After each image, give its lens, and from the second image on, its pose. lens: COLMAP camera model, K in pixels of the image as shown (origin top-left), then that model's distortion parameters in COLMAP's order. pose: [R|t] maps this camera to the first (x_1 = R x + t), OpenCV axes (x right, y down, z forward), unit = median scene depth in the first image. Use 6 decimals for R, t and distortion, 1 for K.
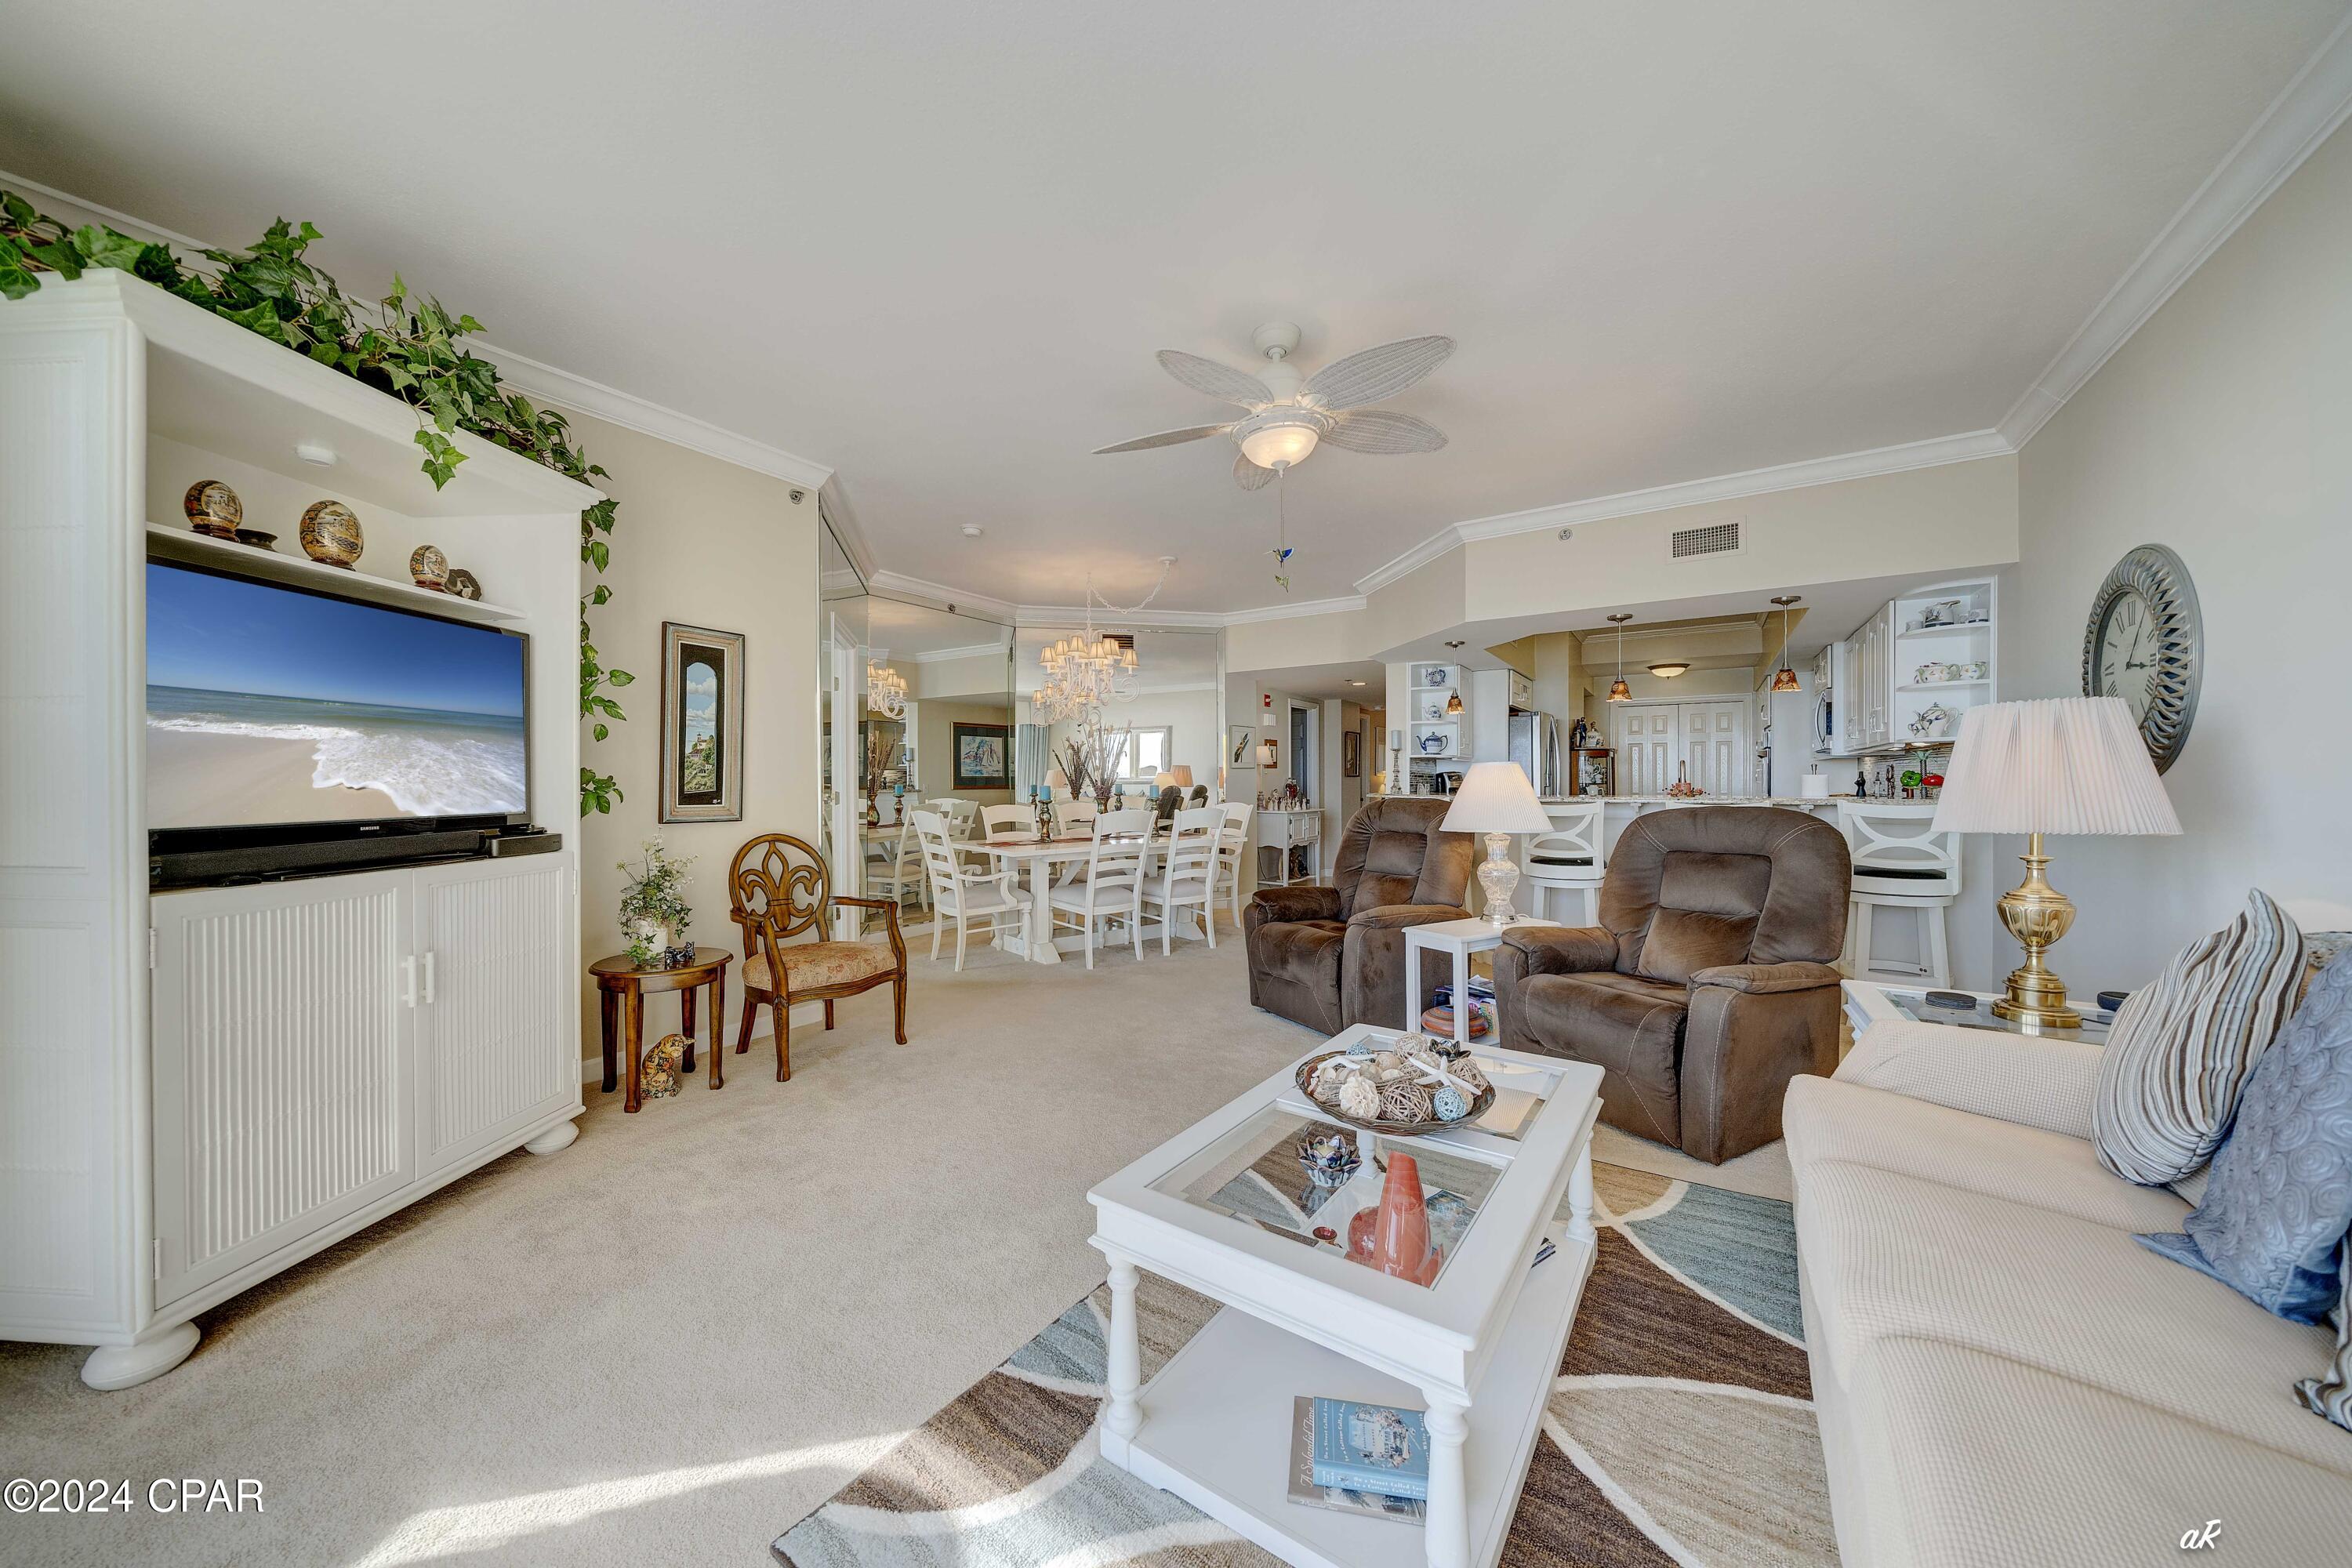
lens RADIAL K [[805.9, 0, 1167.6], [0, 805.9, 780.5], [0, 0, 1]] dist [-0.004301, -0.000220]
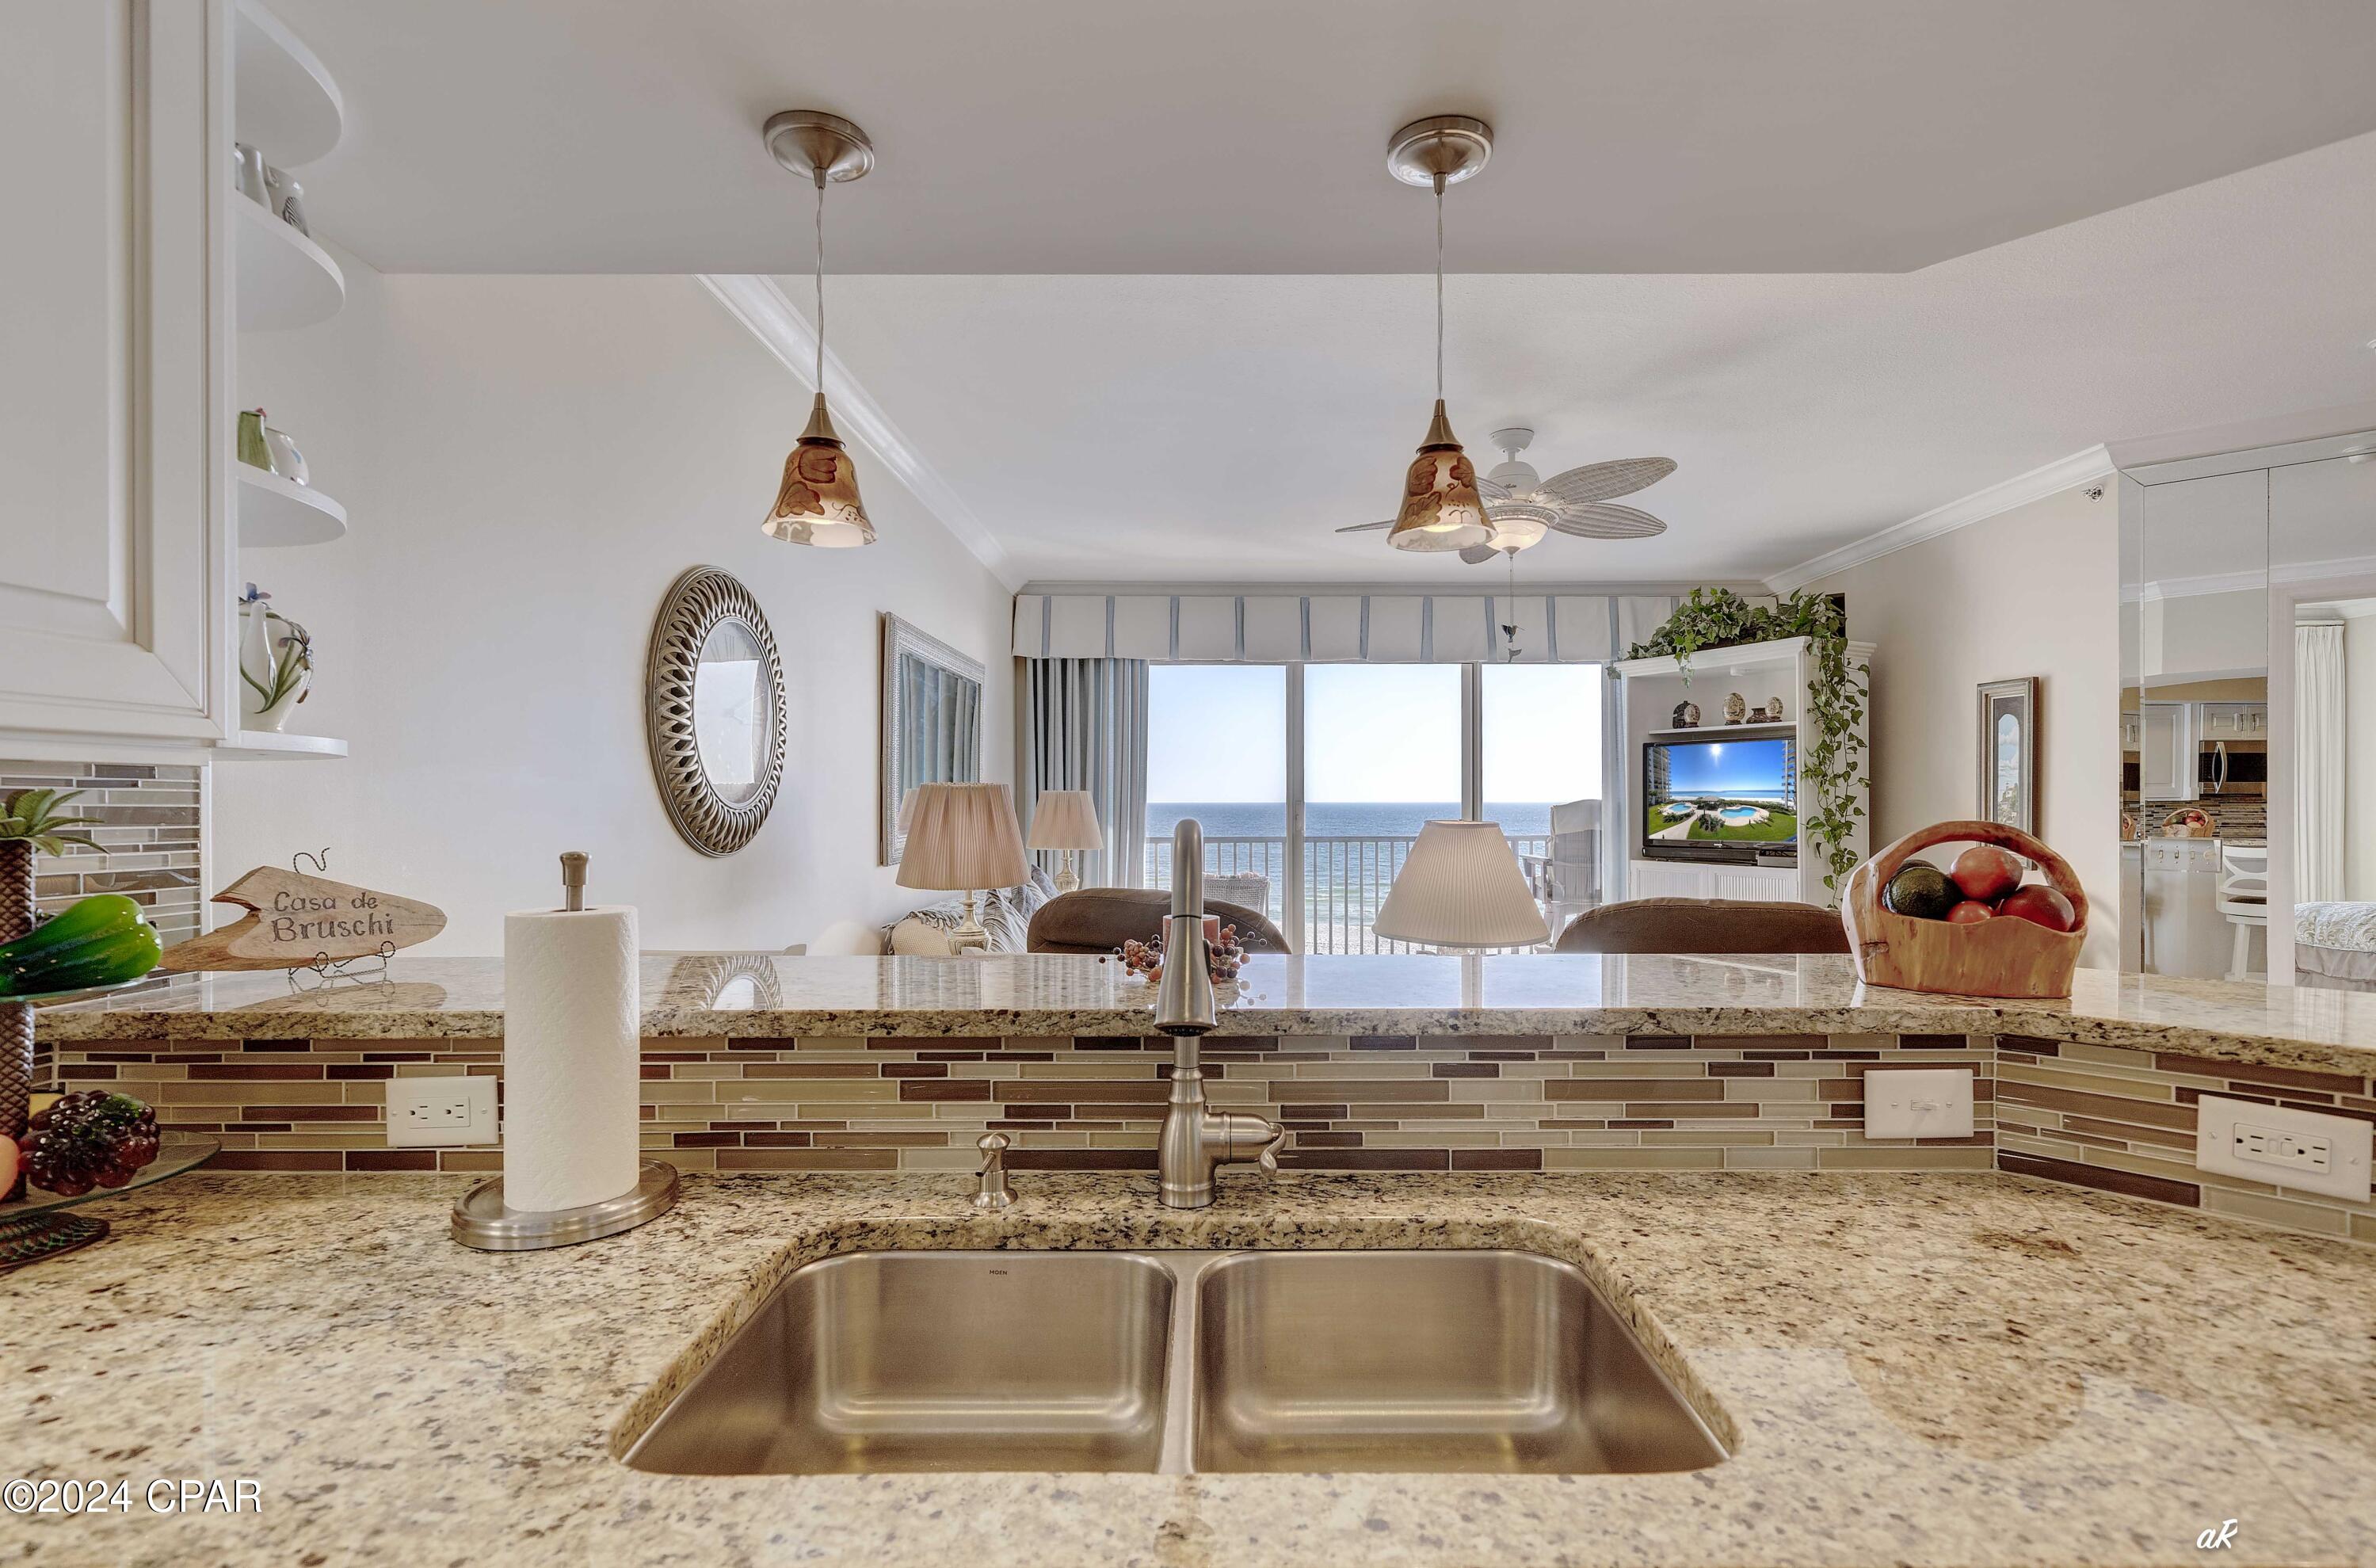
lens RADIAL K [[1108.2, 0, 1221.3], [0, 1108.2, 800.2], [0, 0, 1]] dist [0.000985, 0.000109]
pose [[-0.835783, 0.003484, -0.549049, 1.504040], [0.003485, 0.999993, 0.001041, -0.057892], [0.549049, -0.001043, -0.835789, 2.356843]]
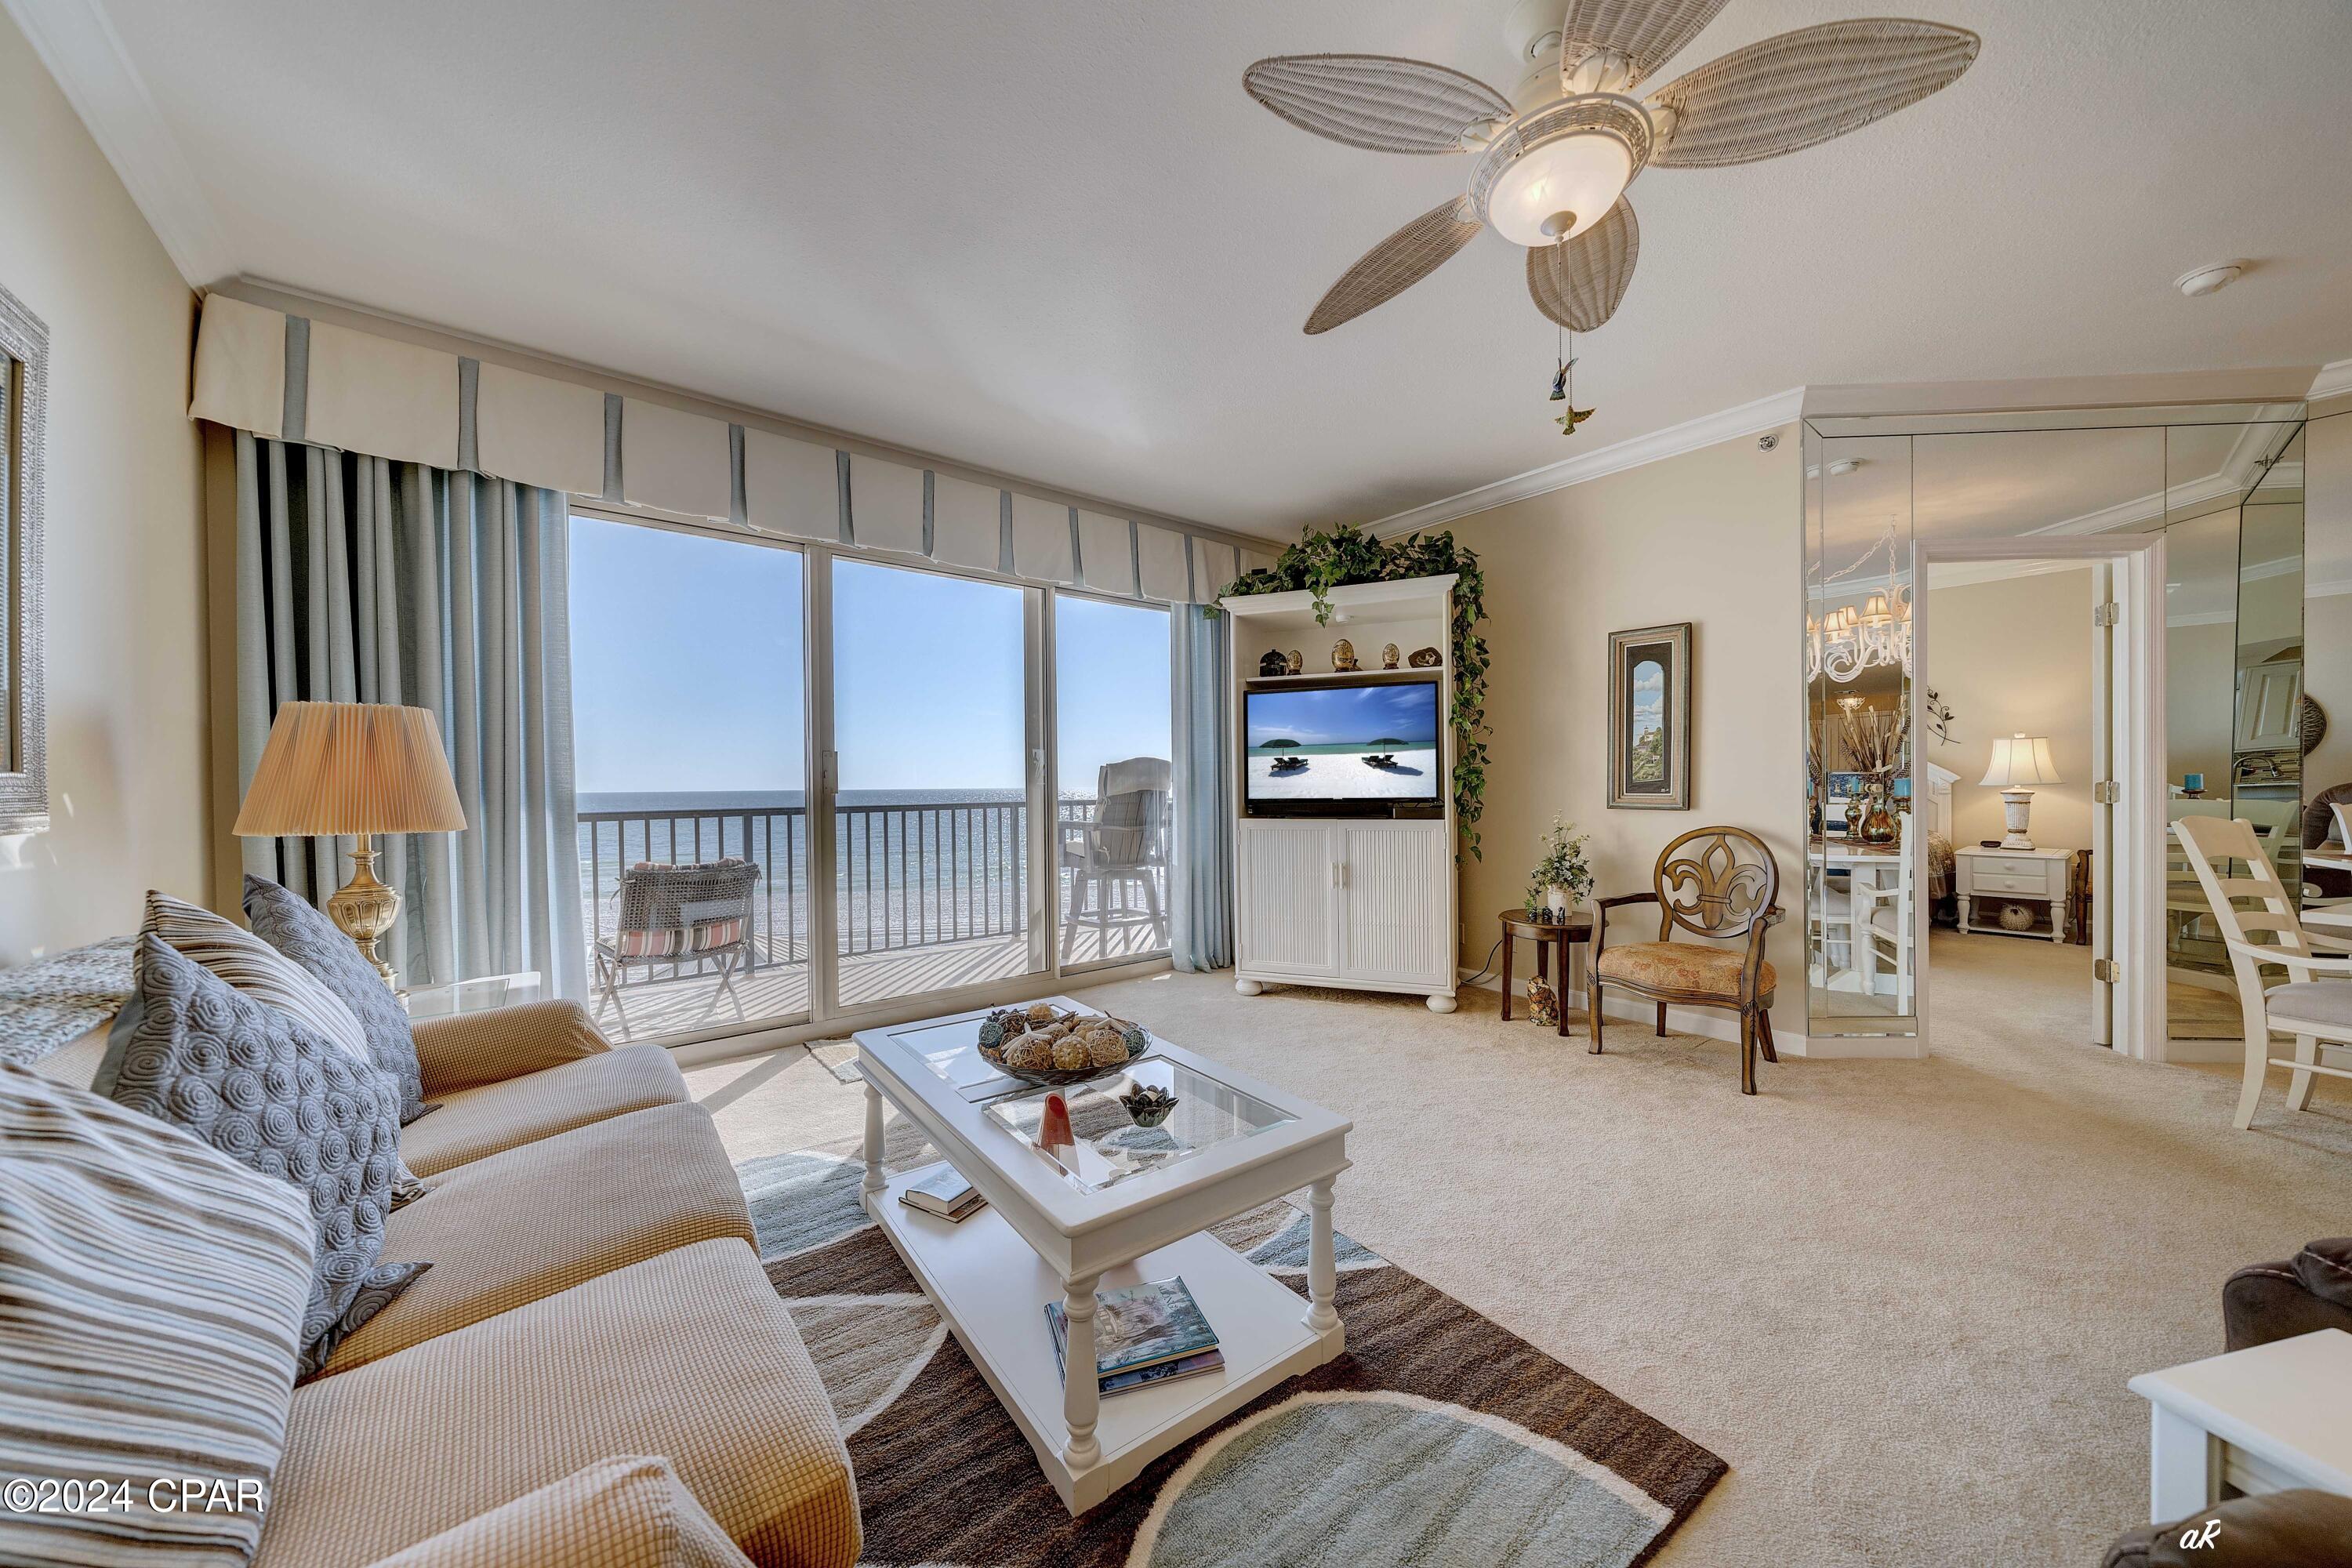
lens RADIAL K [[805.9, 0, 1174.2], [0, 805.9, 793.7], [0, 0, 1]] dist [-0.004301, -0.000220]
pose [[-0.317181, 0.015635, -0.948236, 0.916685], [0.010078, 0.999863, 0.013115, 0.014739], [0.948311, -0.005396, -0.317295, 1.070205]]
